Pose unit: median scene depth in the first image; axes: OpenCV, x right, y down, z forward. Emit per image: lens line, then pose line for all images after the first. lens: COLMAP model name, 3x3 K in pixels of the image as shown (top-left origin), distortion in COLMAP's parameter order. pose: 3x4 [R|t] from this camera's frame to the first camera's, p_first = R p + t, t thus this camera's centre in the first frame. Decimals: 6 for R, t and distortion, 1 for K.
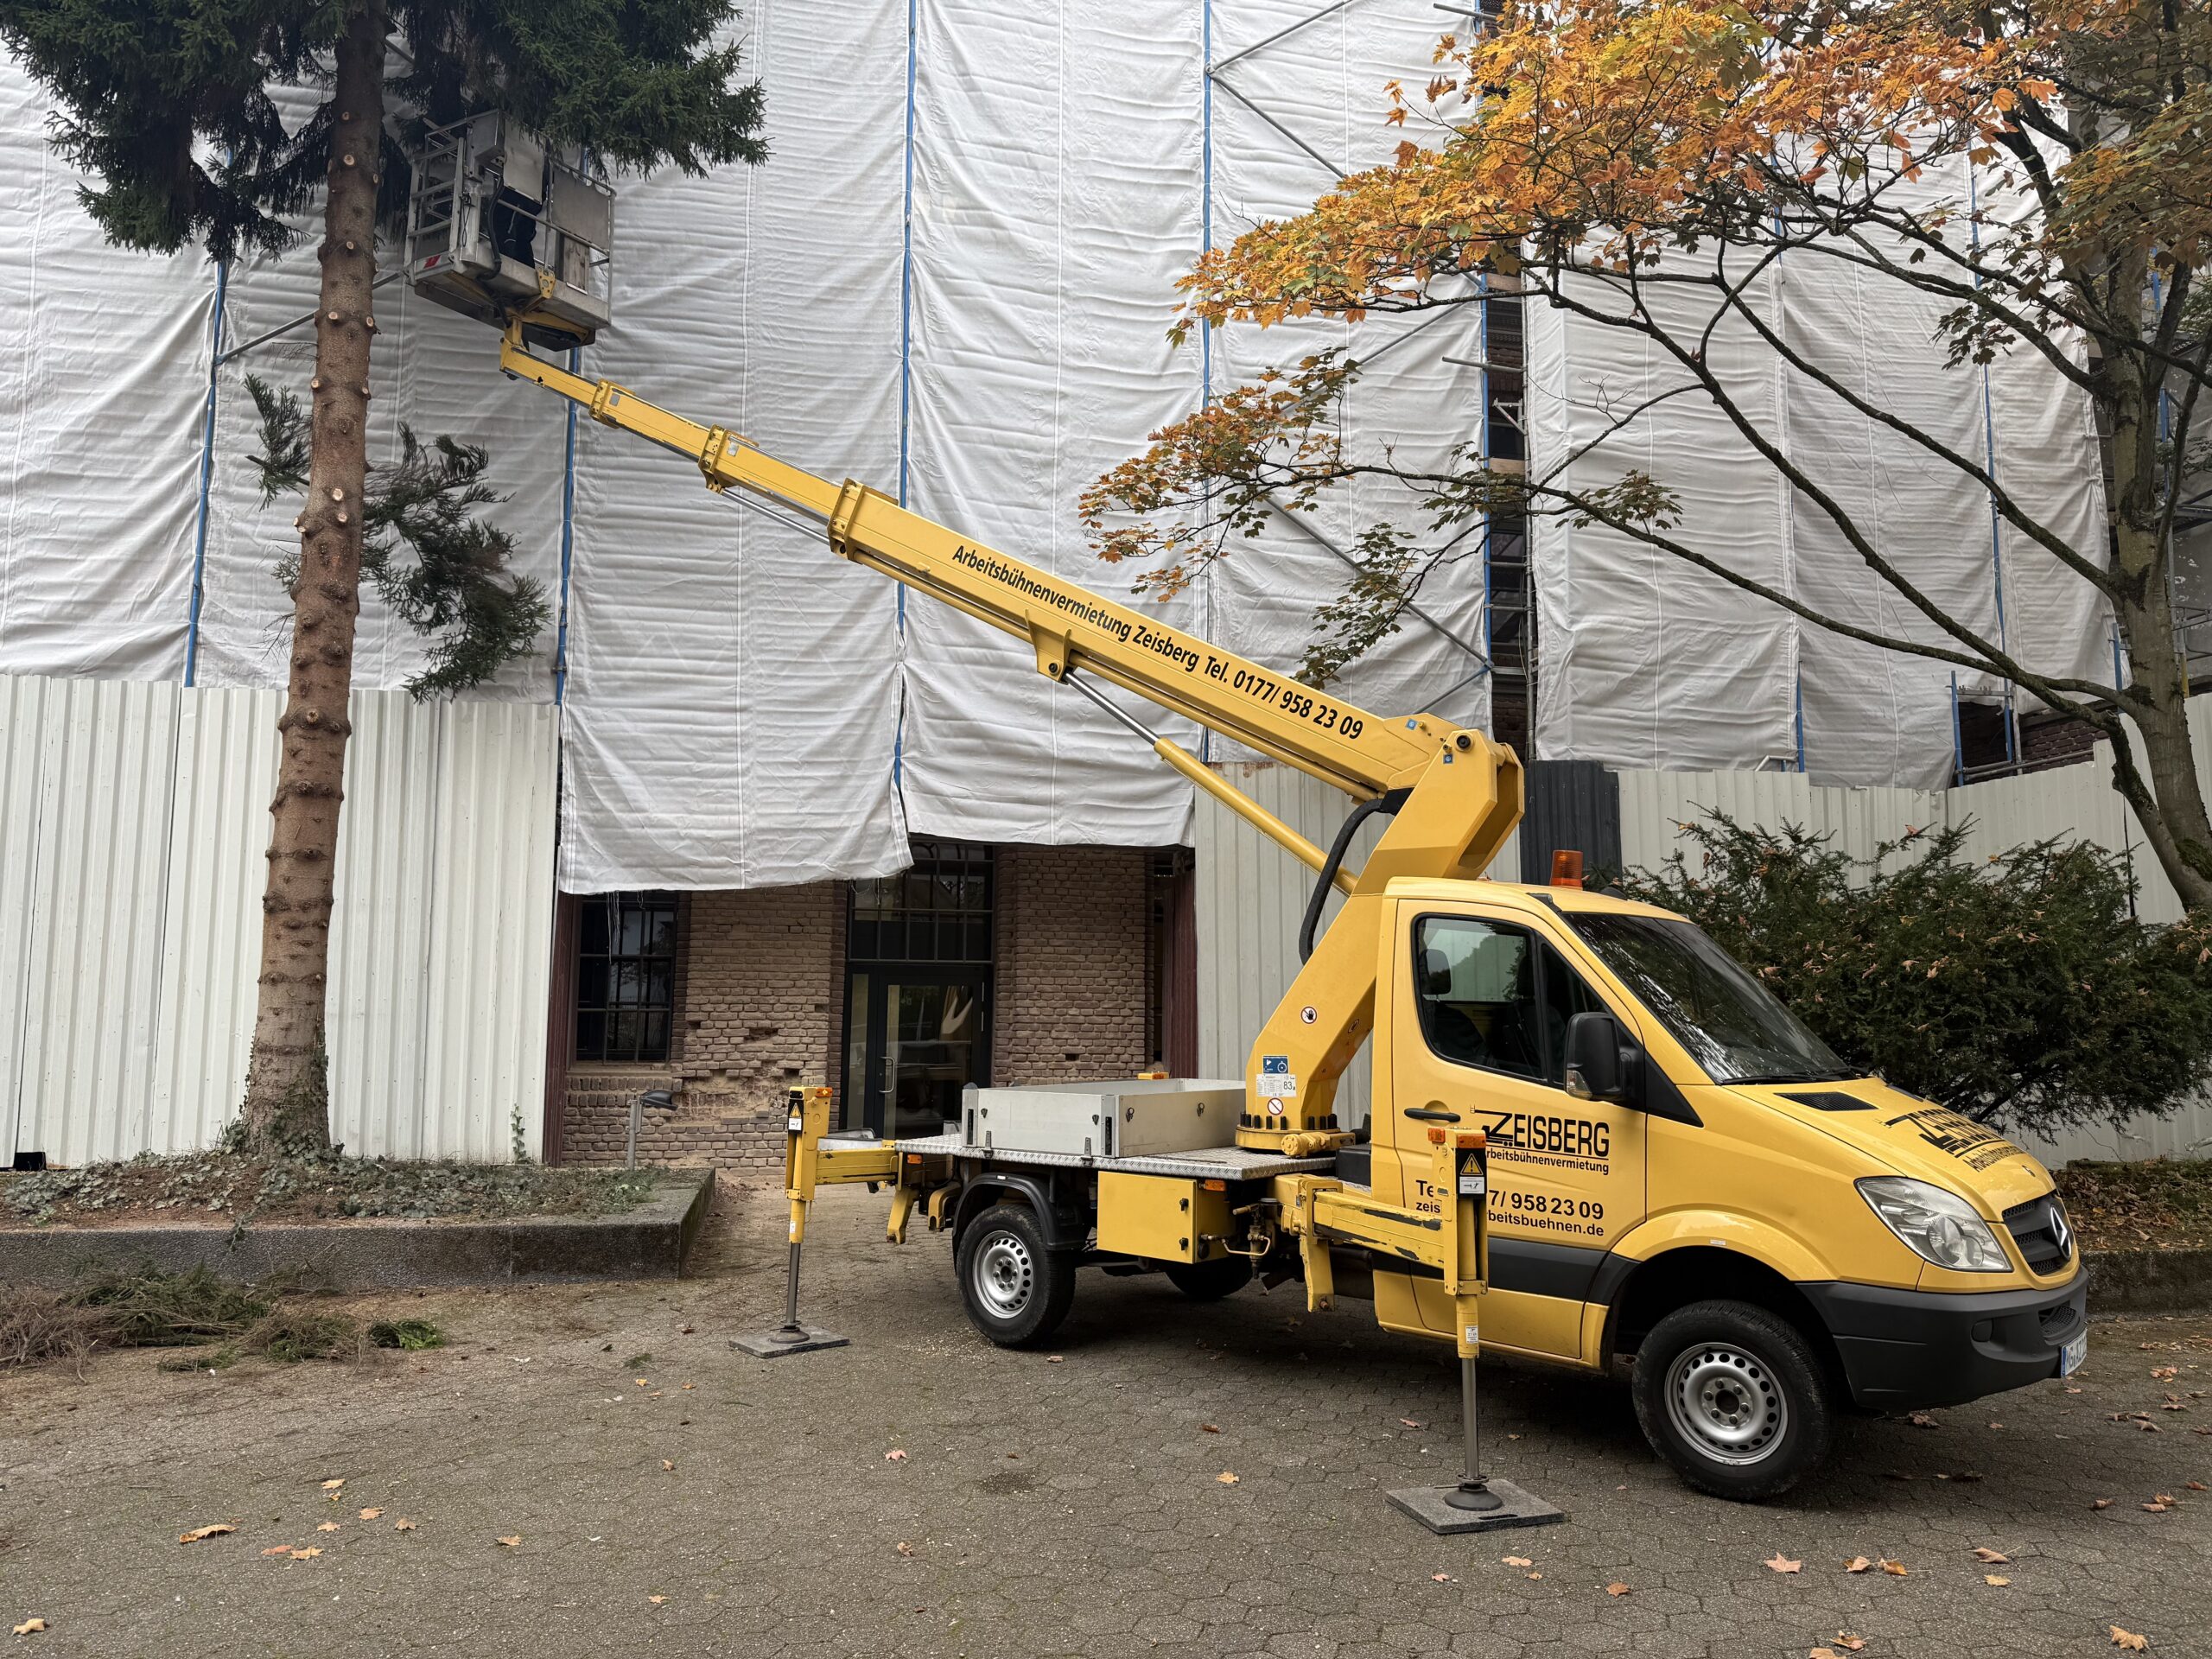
lens RADIAL K [[1539.5, 0, 1106.5], [0, 1539.5, 838.1], [0, 0, 1]] dist [0.001636, -0.004463]
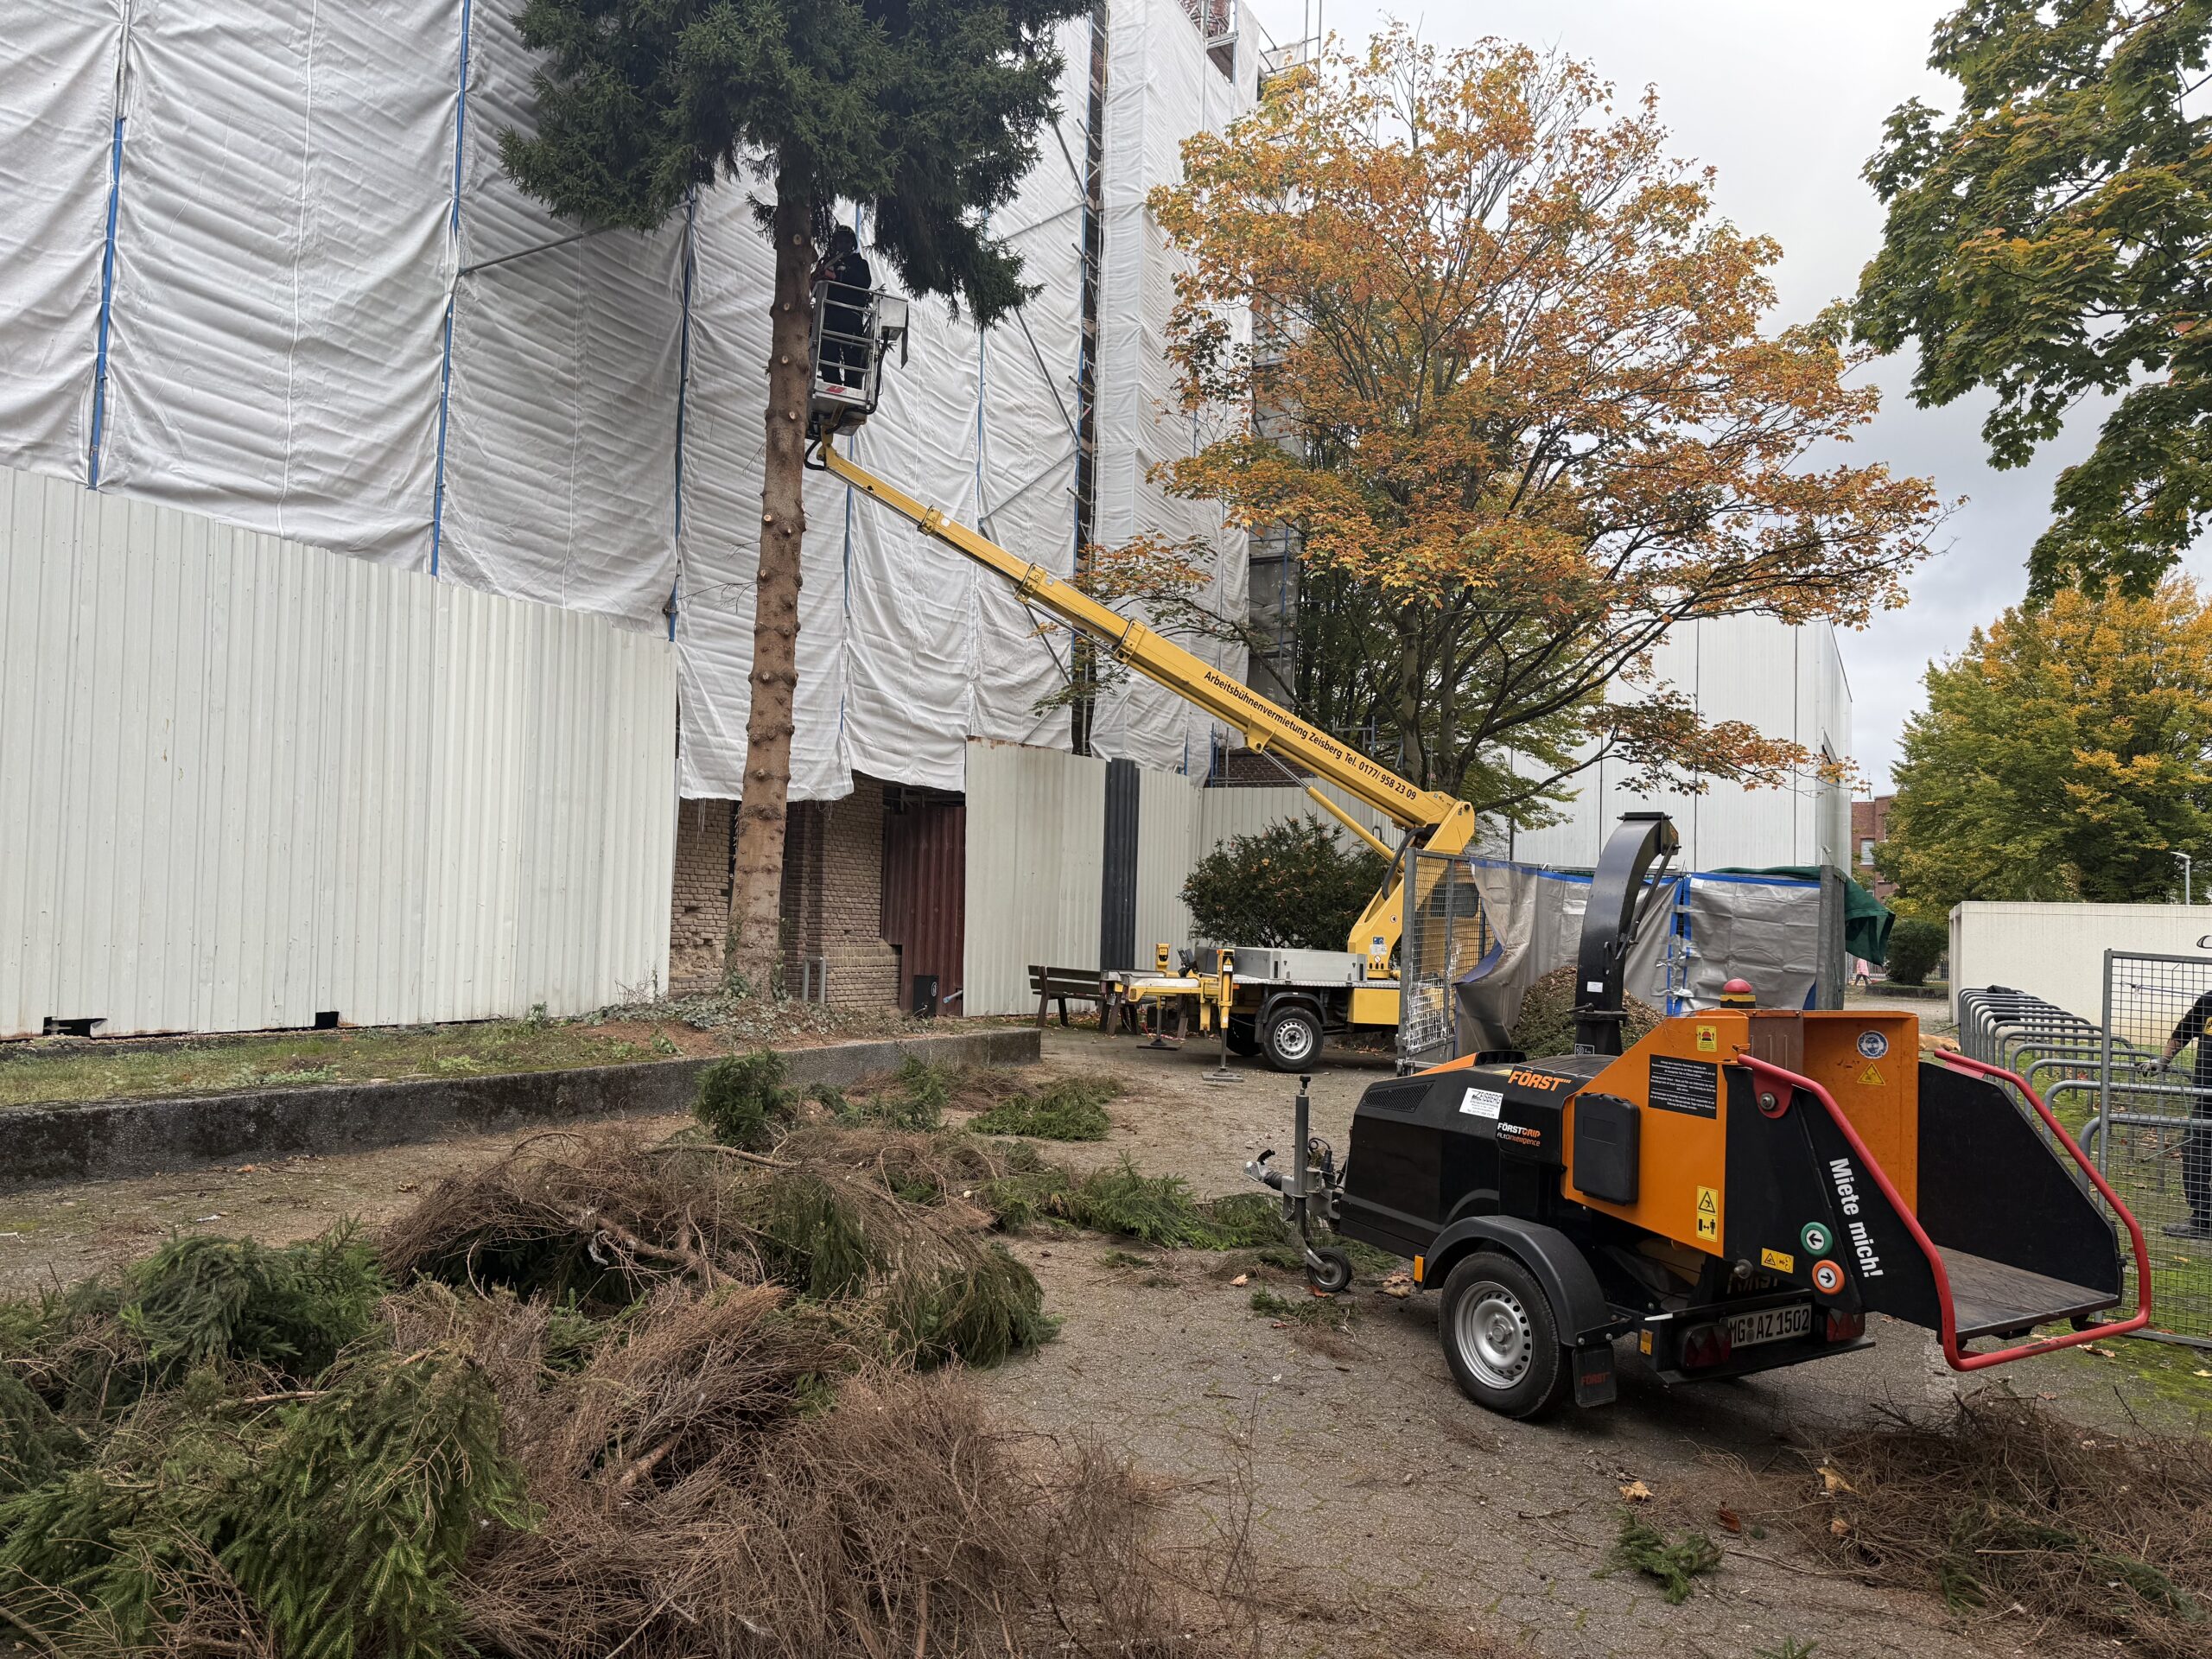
lens RADIAL K [[1539.5, 0, 1105.3], [0, 1539.5, 836.6], [0, 0, 1]] dist [0.001636, -0.004463]
pose [[0.635798, 0.060136, 0.769509, -1.095473], [-0.120094, 0.992526, 0.021662, -0.000979], [-0.762455, -0.106186, 0.638269, -0.056573]]
